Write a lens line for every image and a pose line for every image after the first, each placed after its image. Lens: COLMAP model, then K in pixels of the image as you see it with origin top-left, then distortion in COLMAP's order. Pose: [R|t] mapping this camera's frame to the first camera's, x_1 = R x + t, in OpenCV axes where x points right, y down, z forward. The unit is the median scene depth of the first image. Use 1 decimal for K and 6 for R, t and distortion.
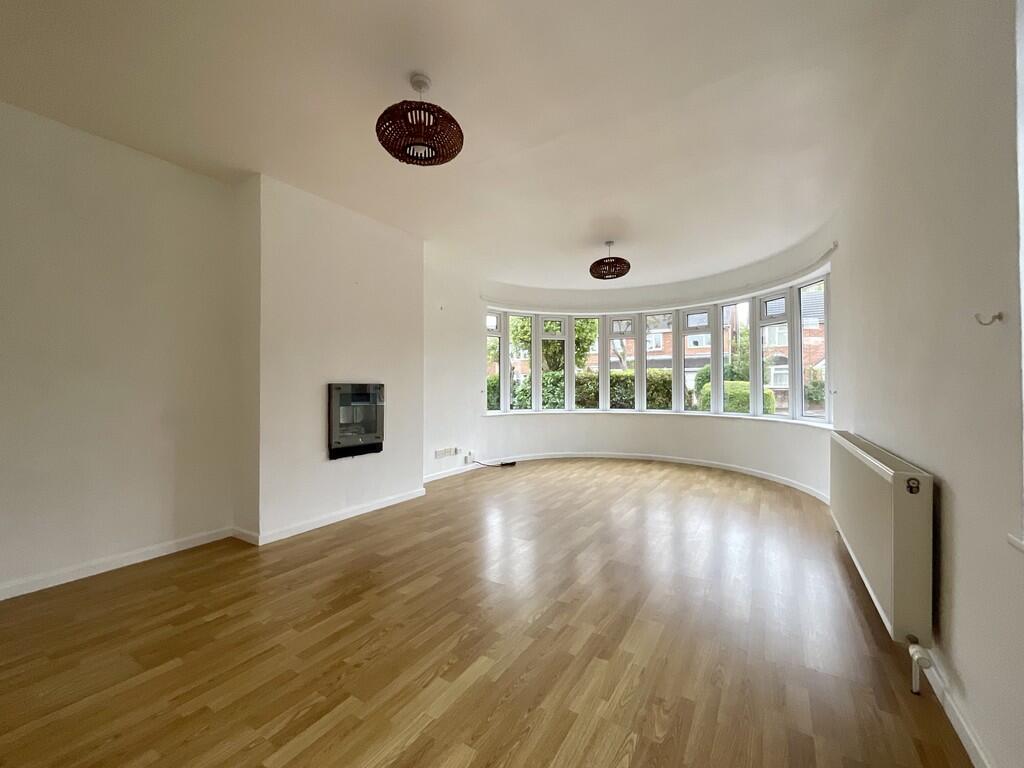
lens RADIAL K [[413.3, 0, 513.5], [0, 413.3, 386.4], [0, 0, 1]] dist [0.000226, 0.000048]
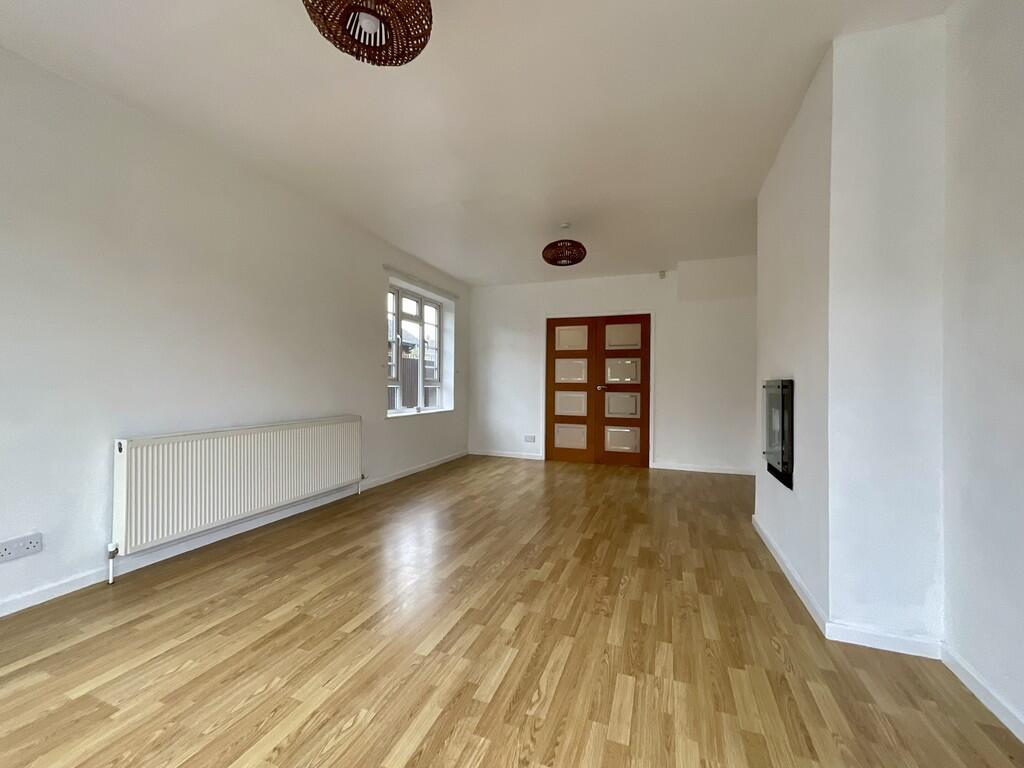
lens RADIAL K [[413.3, 0, 516.0], [0, 413.3, 385.6], [0, 0, 1]] dist [0.000226, 0.000048]
pose [[-0.977171, -0.000417, -0.212455, 0.227710], [-0.000177, 0.999999, -0.001150, 0.004271], [0.212455, -0.001086, -0.977170, 1.625873]]
